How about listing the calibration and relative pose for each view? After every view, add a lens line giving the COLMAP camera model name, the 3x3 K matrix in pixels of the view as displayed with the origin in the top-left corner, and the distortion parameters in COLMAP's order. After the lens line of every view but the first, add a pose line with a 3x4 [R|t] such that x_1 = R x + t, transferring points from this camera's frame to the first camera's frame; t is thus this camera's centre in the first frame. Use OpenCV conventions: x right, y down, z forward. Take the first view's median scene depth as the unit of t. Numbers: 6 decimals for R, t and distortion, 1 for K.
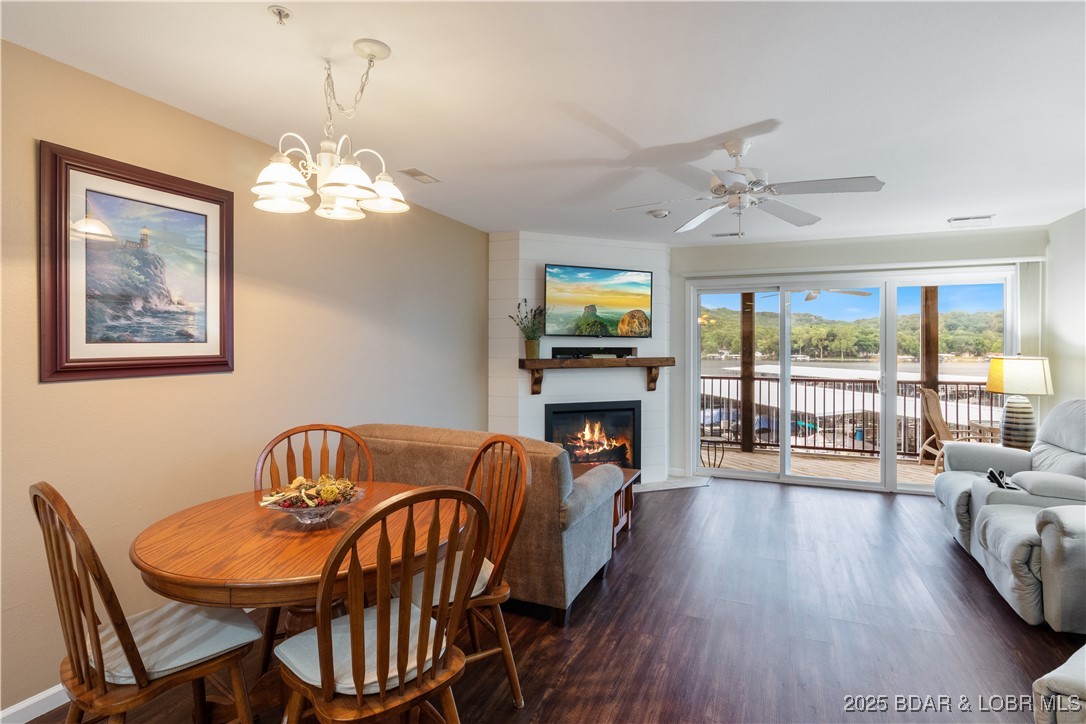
lens RADIAL K [[546.2, 0, 540.0], [0, 546.2, 347.2], [0, 0, 1]] dist [-0.005975, -0.000335]
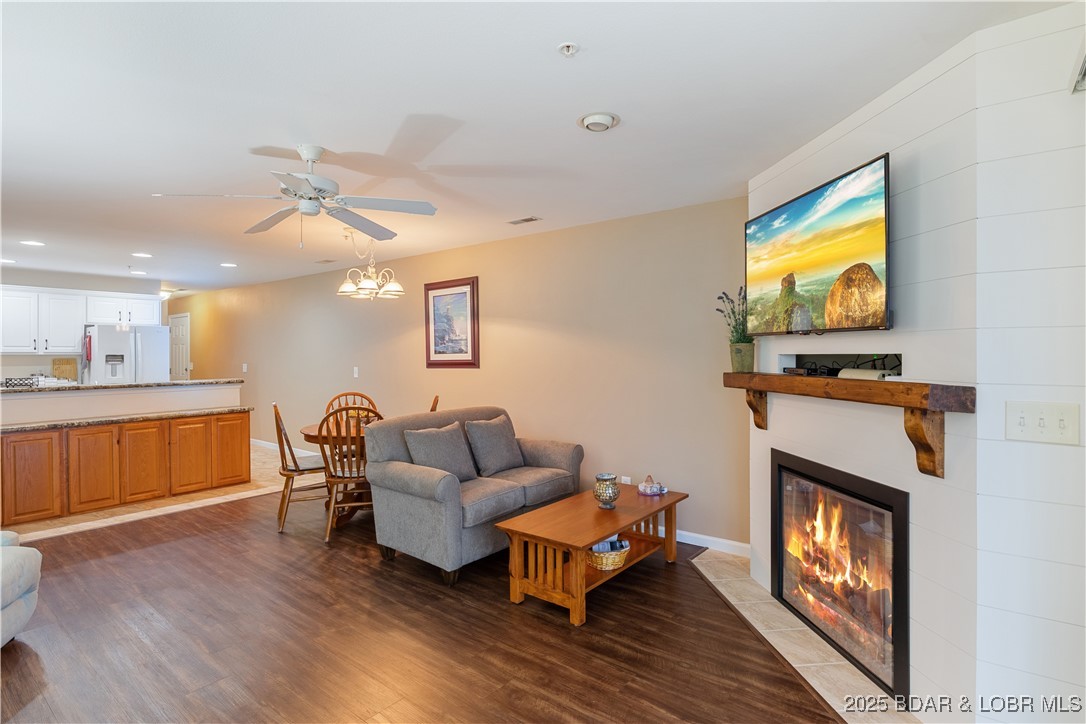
lens RADIAL K [[546.2, 0, 546.5], [0, 546.2, 353.0], [0, 0, 1]] dist [-0.005975, -0.000335]
pose [[-0.260101, -0.004387, -0.965571, 0.668884], [0.002684, 0.999983, -0.005267, 0.000900], [0.965578, -0.003961, -0.260085, 0.927000]]
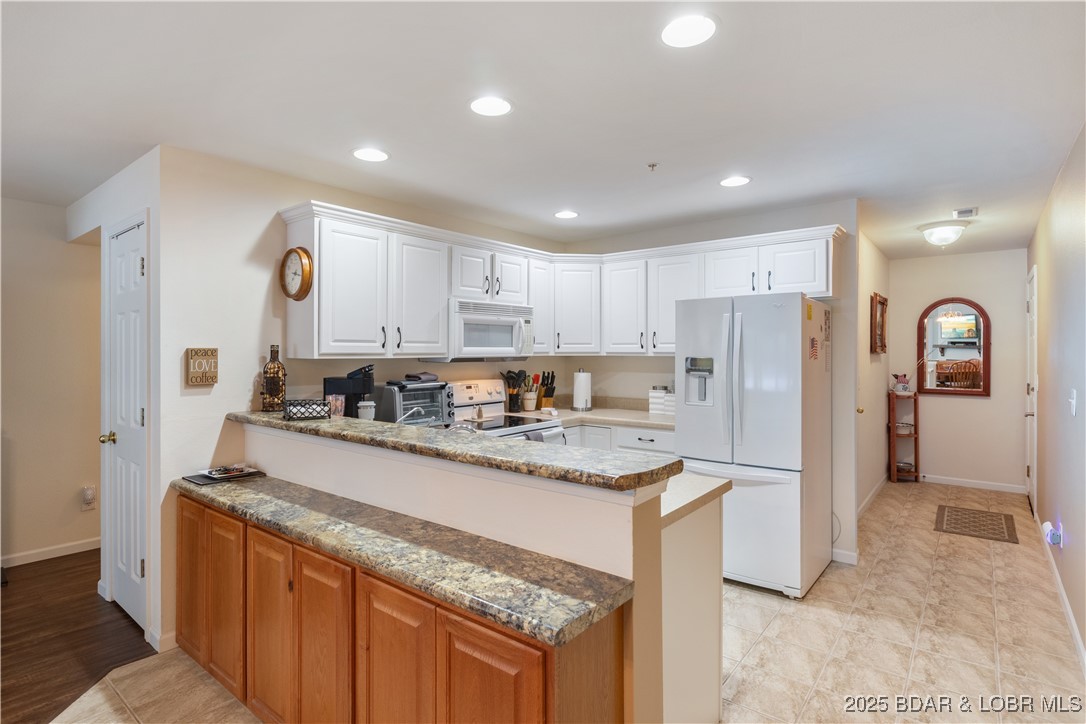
lens RADIAL K [[546.2, 0, 543.1], [0, 546.2, 356.5], [0, 0, 1]] dist [-0.005975, -0.000335]
pose [[-0.963554, -0.006812, 0.267427, -0.343222], [-0.005242, 0.999965, 0.006587, -0.009534], [-0.267462, 0.004946, -0.963556, 0.249003]]
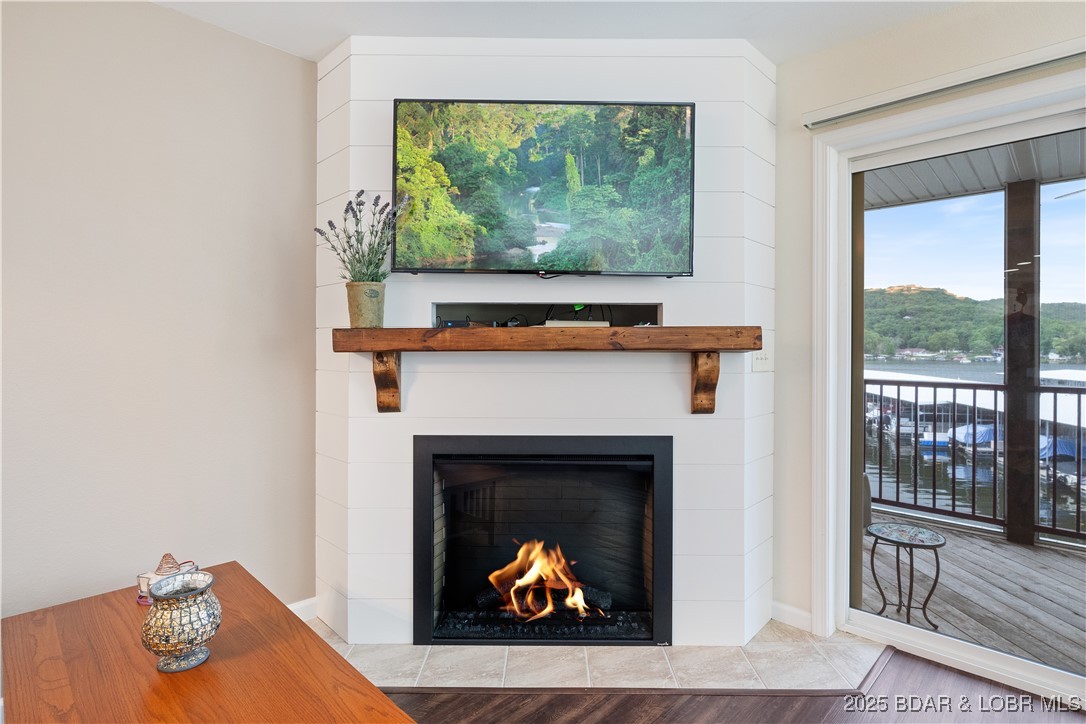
lens RADIAL K [[546.2, 0, 545.6], [0, 546.2, 351.8], [0, 0, 1]] dist [-0.005975, -0.000335]
pose [[0.931863, 0.005312, -0.362772, 0.262113], [-0.001810, 0.999948, 0.009992, 0.034733], [0.362806, -0.008655, 0.931824, 0.648020]]
